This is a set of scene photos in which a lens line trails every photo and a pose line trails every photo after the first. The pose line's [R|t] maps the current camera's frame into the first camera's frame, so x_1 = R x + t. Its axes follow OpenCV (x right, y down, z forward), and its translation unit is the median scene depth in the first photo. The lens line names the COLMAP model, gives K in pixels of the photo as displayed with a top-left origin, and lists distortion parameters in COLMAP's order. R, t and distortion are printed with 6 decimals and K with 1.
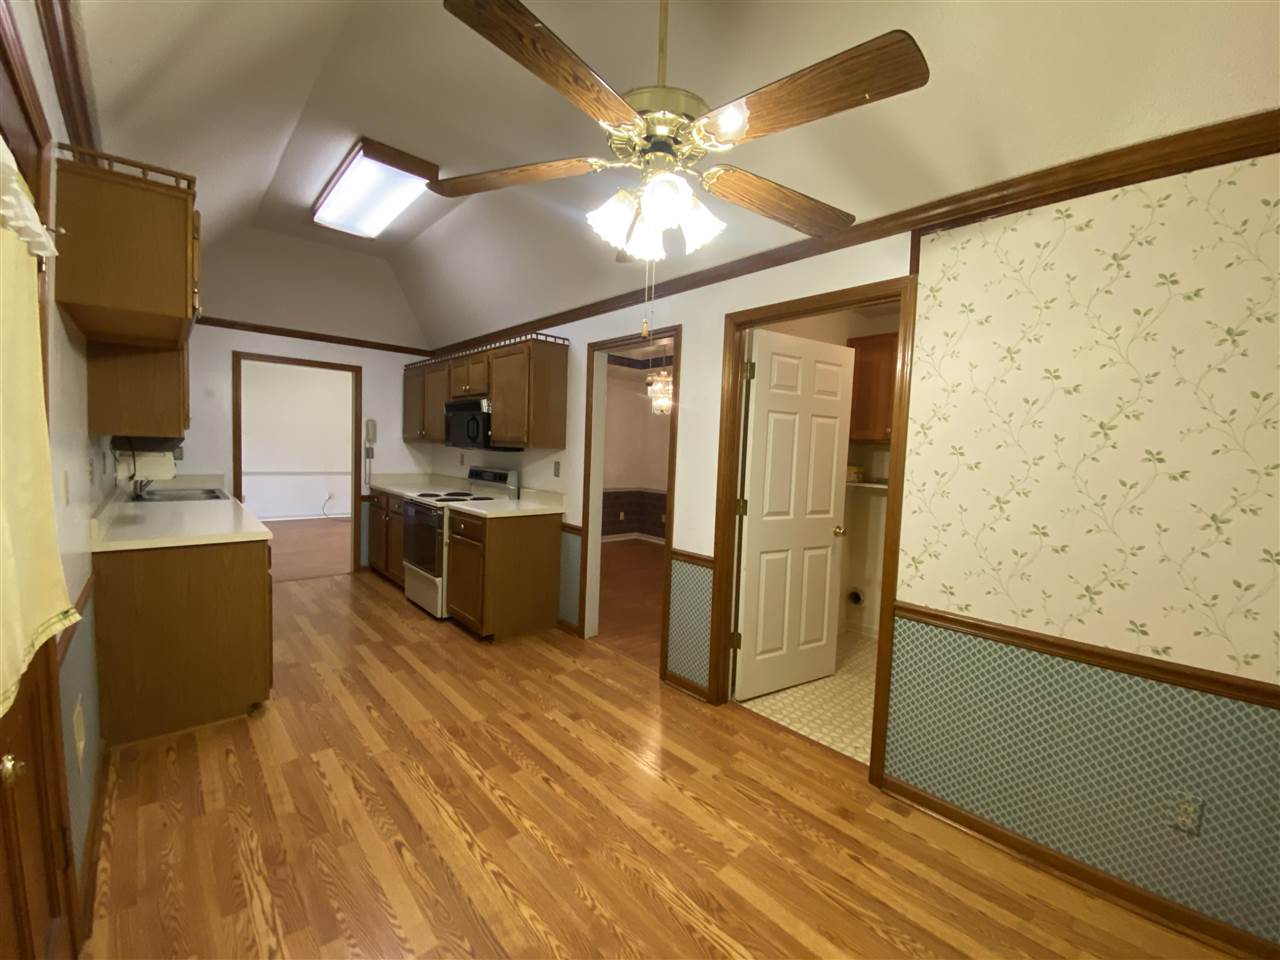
lens RADIAL K [[519.9, 0, 637.1], [0, 519.9, 479.6], [0, 0, 1]] dist [0.027285, -0.025119]
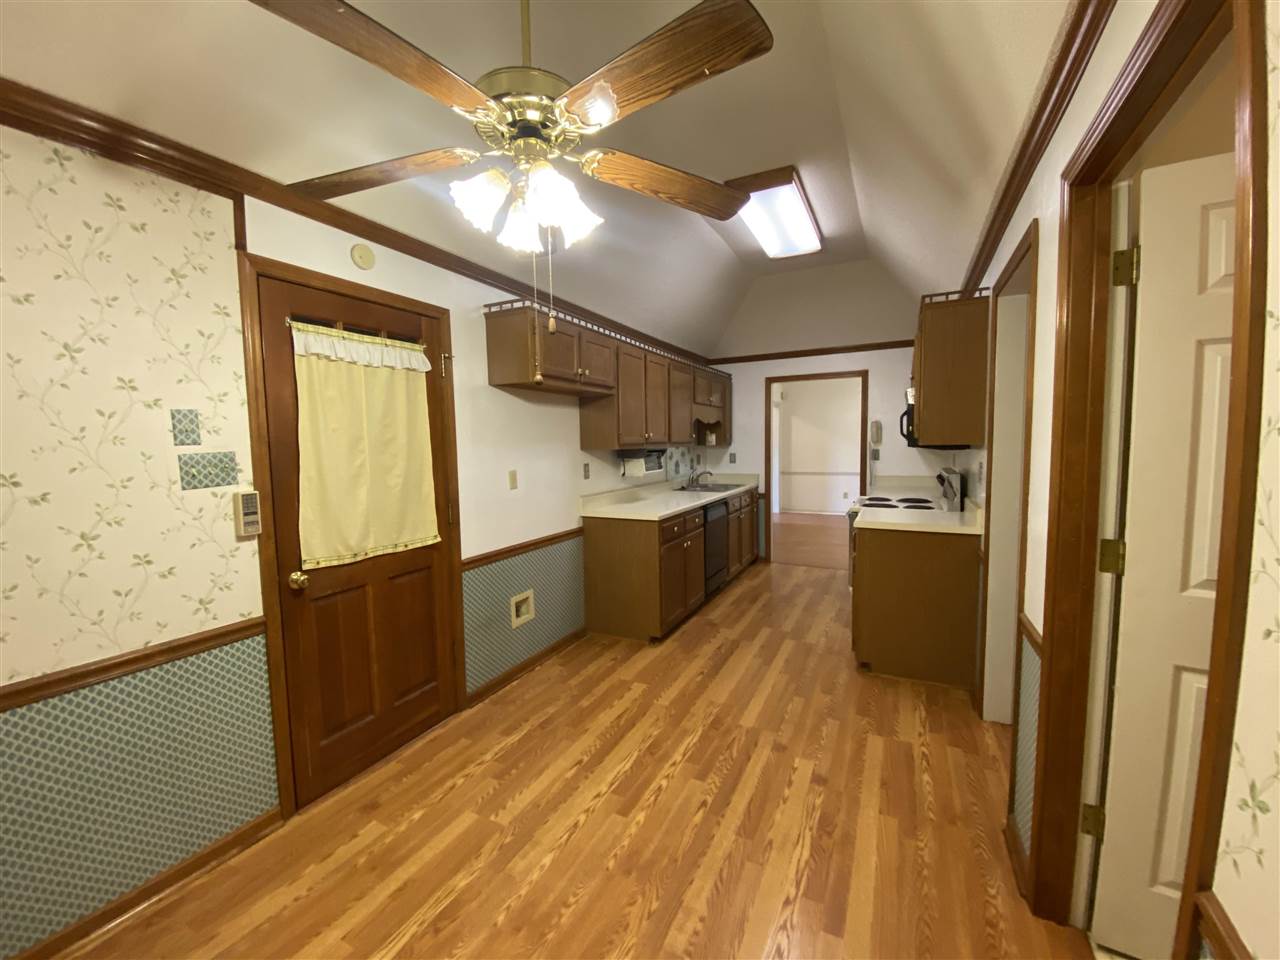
lens RADIAL K [[519.9, 0, 637.1], [0, 519.9, 479.6], [0, 0, 1]] dist [0.027285, -0.025119]
pose [[0.360522, 0.029182, -0.932294, 0.547507], [-0.030453, 0.999346, 0.019505, -0.017972], [0.932253, 0.021359, 0.361175, 0.459782]]
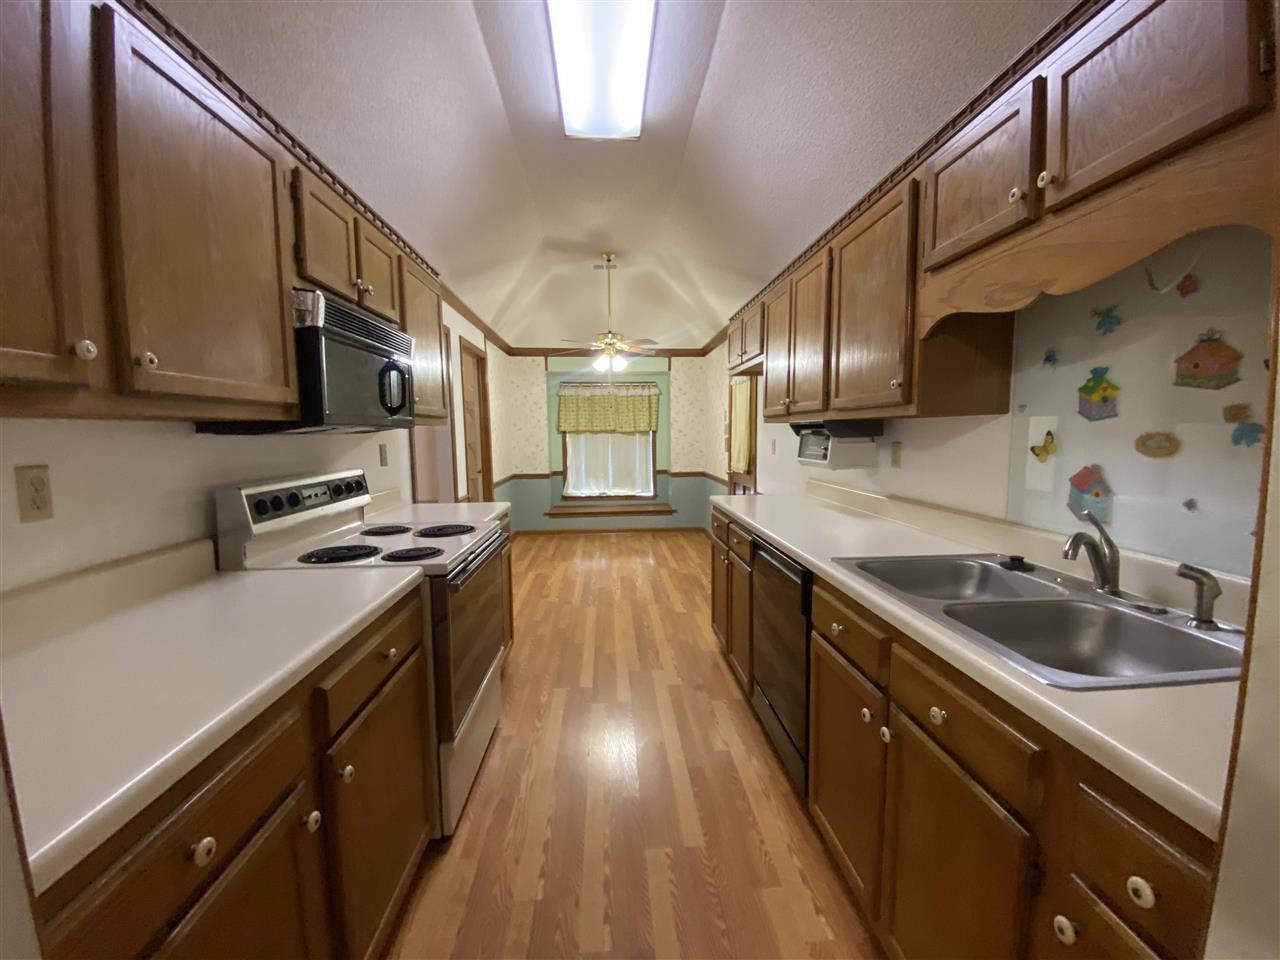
lens RADIAL K [[519.9, 0, 637.1], [0, 519.9, 479.6], [0, 0, 1]] dist [0.027285, -0.025119]
pose [[-0.777998, -0.086460, 0.622290, -1.347501], [0.020635, 0.986435, 0.162852, -0.149070], [-0.627928, 0.139539, -0.765660, 2.082461]]
